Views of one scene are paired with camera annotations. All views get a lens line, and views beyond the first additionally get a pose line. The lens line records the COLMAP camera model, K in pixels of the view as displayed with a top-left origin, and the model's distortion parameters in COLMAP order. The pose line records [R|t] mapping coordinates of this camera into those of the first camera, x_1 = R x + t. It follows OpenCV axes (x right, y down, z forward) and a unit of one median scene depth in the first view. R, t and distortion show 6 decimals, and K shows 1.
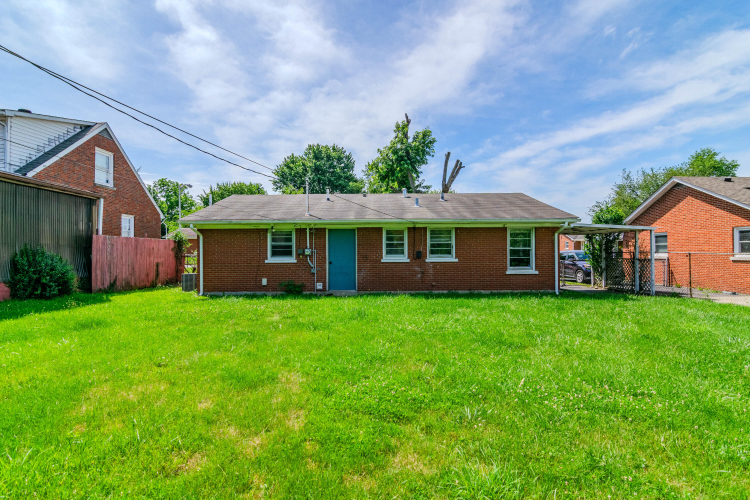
lens RADIAL K [[378.4, 0, 380.2], [0, 378.4, 248.2], [0, 0, 1]] dist [-0.008320, -0.000093]
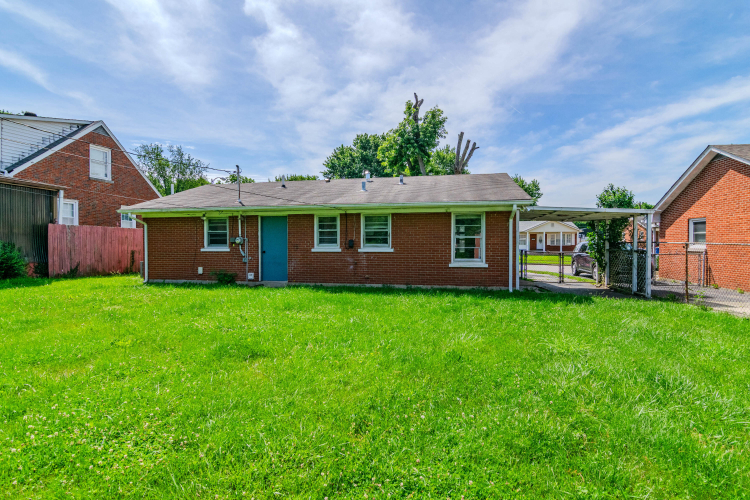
lens RADIAL K [[387.0, 0, 432.7], [0, 387.0, 249.1], [0, 0, 1]] dist [-0.003992, -0.002665]
pose [[0.978853, 0.005832, -0.204482, 0.303420], [-0.002445, 0.999856, 0.016810, 0.008554], [0.204550, -0.015955, 0.978726, 0.081506]]
